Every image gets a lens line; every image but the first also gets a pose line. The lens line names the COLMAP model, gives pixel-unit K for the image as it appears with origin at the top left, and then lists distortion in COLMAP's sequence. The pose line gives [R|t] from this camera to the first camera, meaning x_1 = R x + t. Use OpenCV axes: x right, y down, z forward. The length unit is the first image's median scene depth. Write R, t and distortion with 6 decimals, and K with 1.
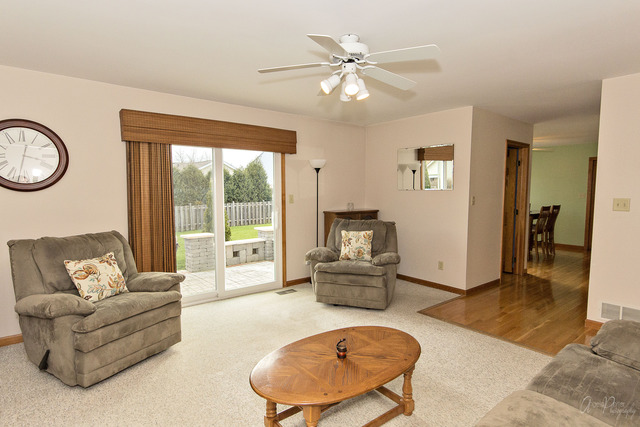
lens RADIAL K [[334.2, 0, 319.5], [0, 334.2, 213.7], [0, 0, 1]] dist [0.004484, 0.000072]
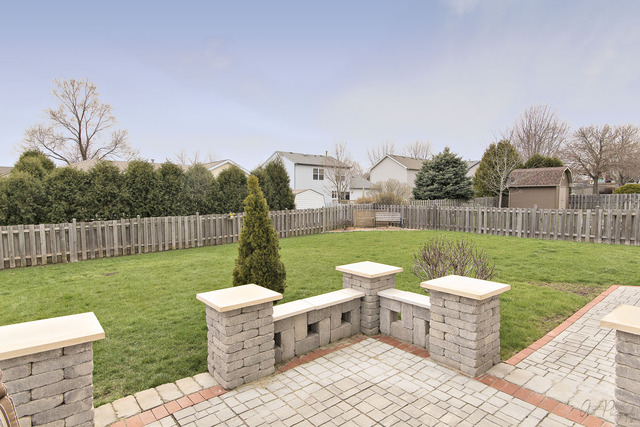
lens RADIAL K [[334.2, 0, 323.4], [0, 334.2, 214.9], [0, 0, 1]] dist [0.004484, 0.000072]
pose [[0.999961, 0.000389, 0.008785, -0.095896], [-0.000258, 0.999889, -0.014891, -0.013687], [-0.008790, 0.014888, 0.999851, 0.210093]]
